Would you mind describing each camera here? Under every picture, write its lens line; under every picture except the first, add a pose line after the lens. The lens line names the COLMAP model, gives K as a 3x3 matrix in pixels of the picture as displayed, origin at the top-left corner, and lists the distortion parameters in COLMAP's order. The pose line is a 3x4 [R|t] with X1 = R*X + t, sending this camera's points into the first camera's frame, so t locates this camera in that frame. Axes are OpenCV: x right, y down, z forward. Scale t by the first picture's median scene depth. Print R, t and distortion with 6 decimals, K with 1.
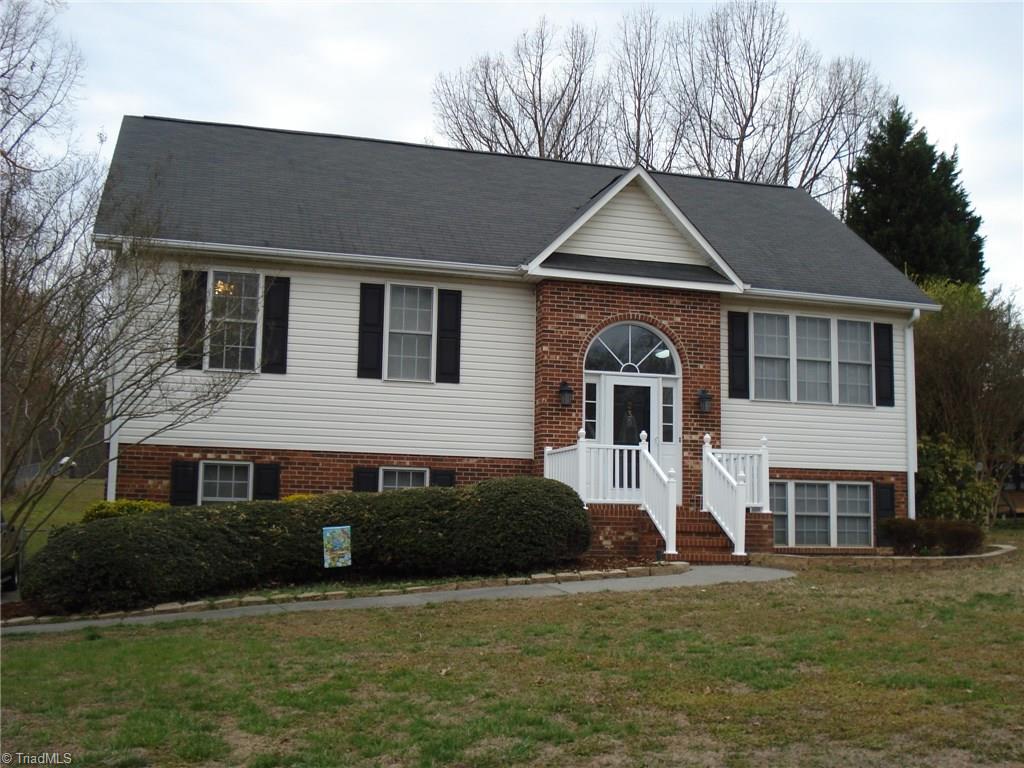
lens RADIAL K [[1158.9, 0, 507.7], [0, 1158.9, 389.1], [0, 0, 1]] dist [-0.098040, 0.000000]
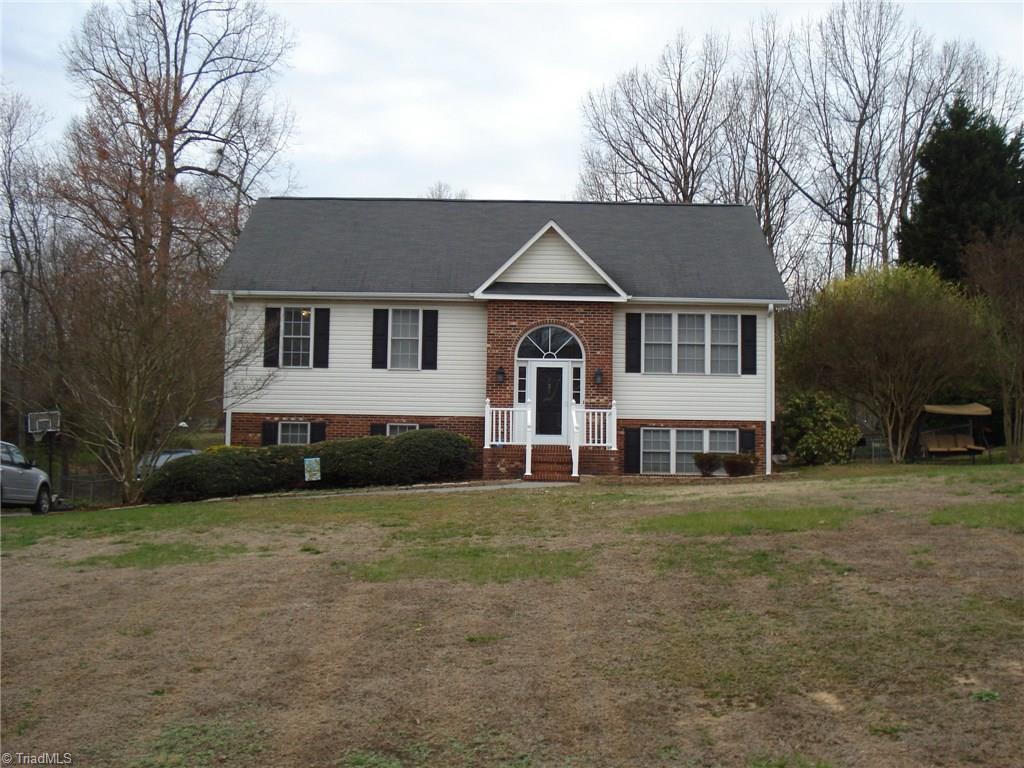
lens RADIAL K [[1158.9, 0, 514.1], [0, 1158.9, 383.6], [0, 0, 1]] dist [-0.098040, 0.000000]
pose [[0.960591, -0.024444, -0.276888, 0.487474], [0.035502, 0.998757, 0.034992, -0.036694], [0.275689, -0.043443, 0.960265, -0.476090]]
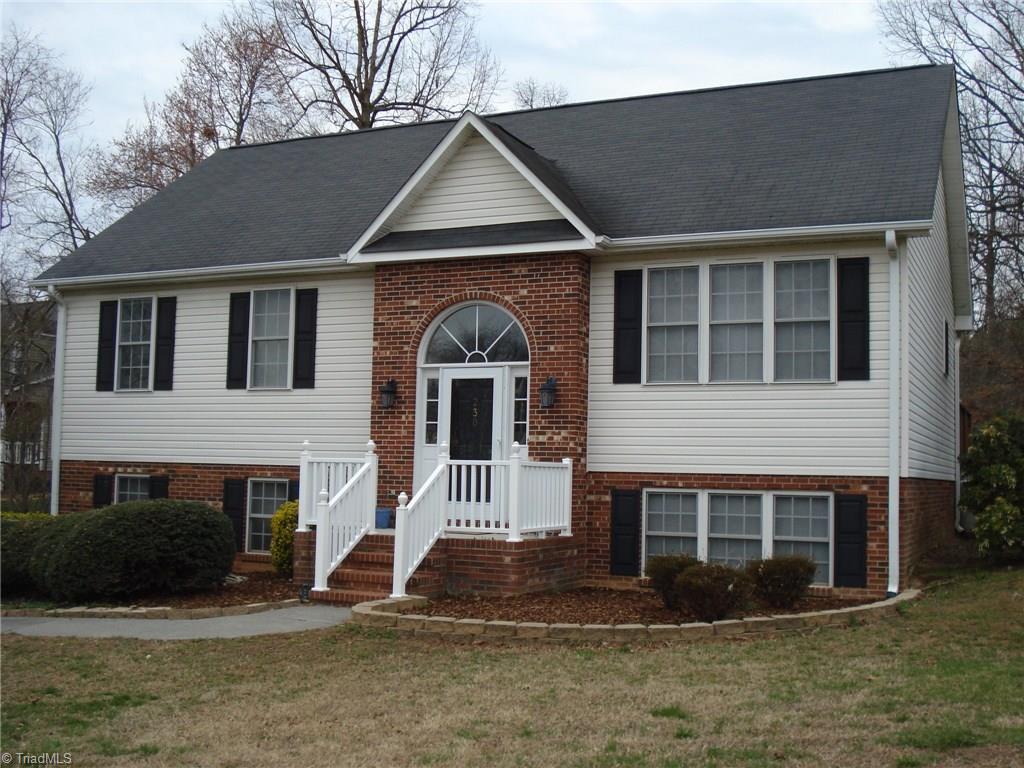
lens RADIAL K [[1158.9, 0, 508.0], [0, 1158.9, 386.5], [0, 0, 1]] dist [-0.098040, 0.000000]
pose [[0.758620, -0.050691, -0.649558, 0.675762], [0.074394, 0.997188, 0.009065, -0.002984], [0.647272, -0.055200, 0.760258, 0.385446]]
